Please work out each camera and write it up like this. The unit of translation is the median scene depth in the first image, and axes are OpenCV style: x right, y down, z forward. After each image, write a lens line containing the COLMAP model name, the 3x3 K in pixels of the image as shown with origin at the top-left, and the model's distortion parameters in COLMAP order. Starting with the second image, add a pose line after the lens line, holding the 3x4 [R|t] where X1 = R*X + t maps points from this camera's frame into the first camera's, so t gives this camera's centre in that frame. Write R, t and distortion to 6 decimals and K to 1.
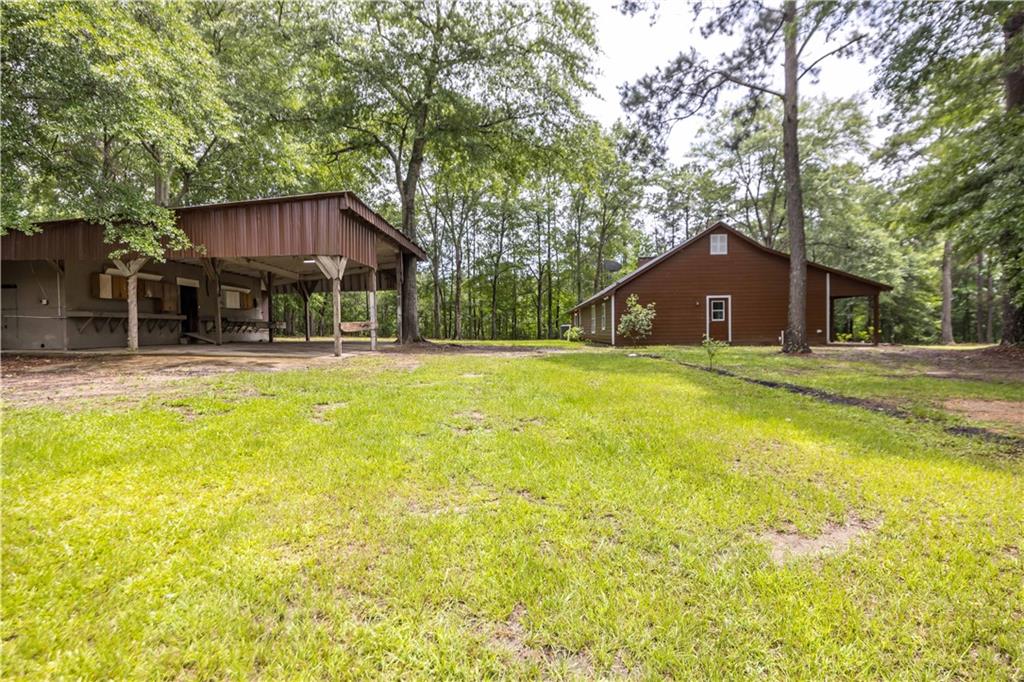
lens RADIAL K [[568.1, 0, 511.7], [0, 568.1, 344.3], [0, 0, 1]] dist [0.001387, 0.000669]
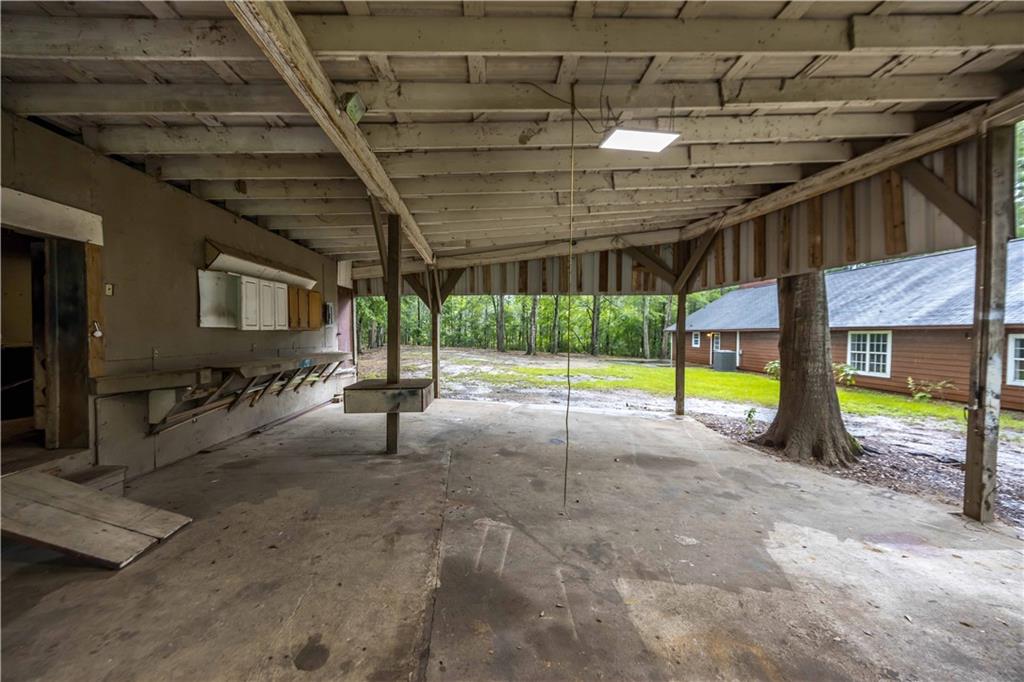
lens RADIAL K [[388.6, 0, 512.0], [0, 388.6, 341.0], [0, 0, 1]] dist [0.010183, -0.000069]
pose [[0.997394, 0.025700, 0.067413, -0.396306], [-0.025696, 0.999669, -0.000922, -0.066426], [-0.067414, -0.000813, 0.997725, 0.835392]]
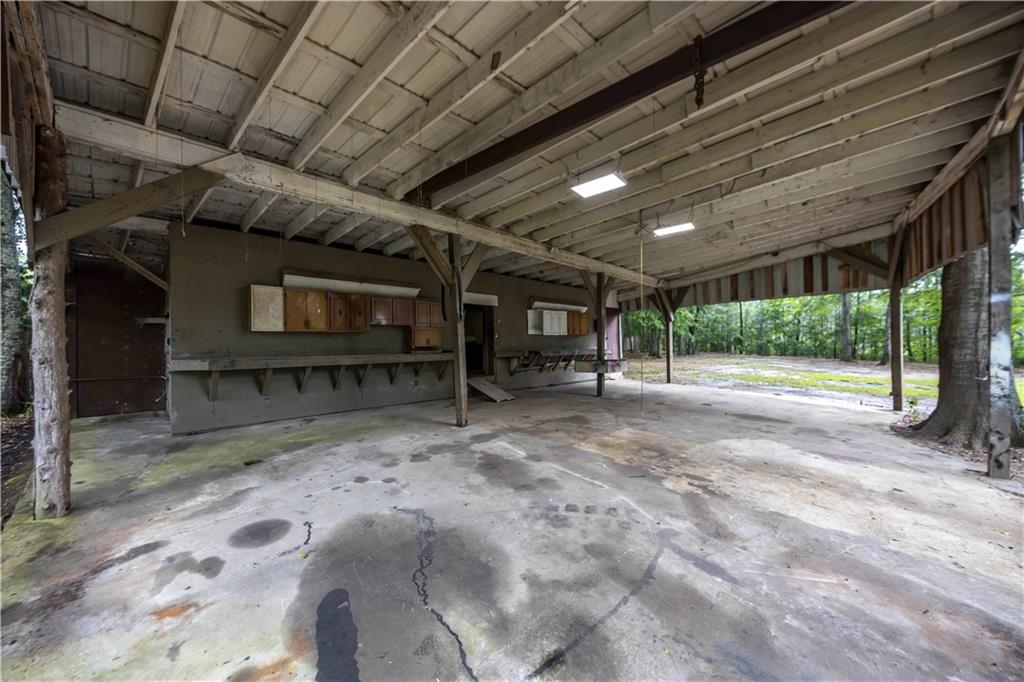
lens RADIAL K [[388.6, 0, 512.0], [0, 388.6, 341.0], [0, 0, 1]] dist [0.010183, -0.000069]
pose [[0.722248, 0.006594, -0.691603, -0.228643], [-0.019373, 0.999755, -0.010699, -0.055596], [0.691363, 0.021126, 0.722199, 0.692254]]
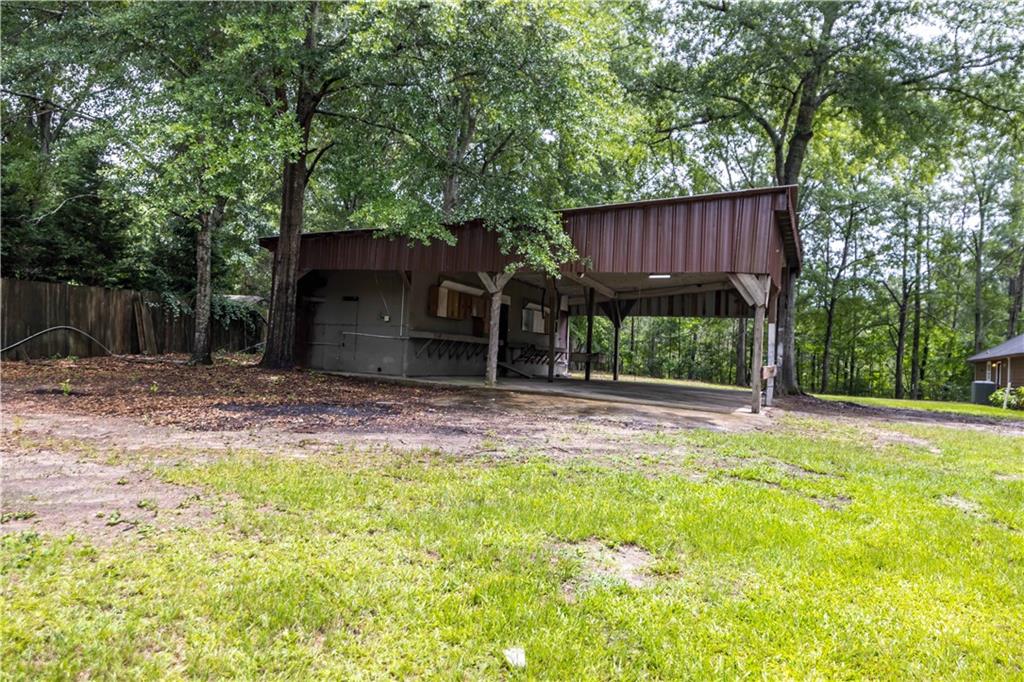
lens RADIAL K [[788.2, 0, 512.0], [0, 788.2, 341.0], [0, 0, 1]] dist [0.063198, 0.000104]
pose [[0.939353, 0.054985, -0.338514, -0.171442], [-0.073876, 0.996333, -0.043167, -0.002848], [0.334899, 0.065557, 0.939971, -0.030754]]
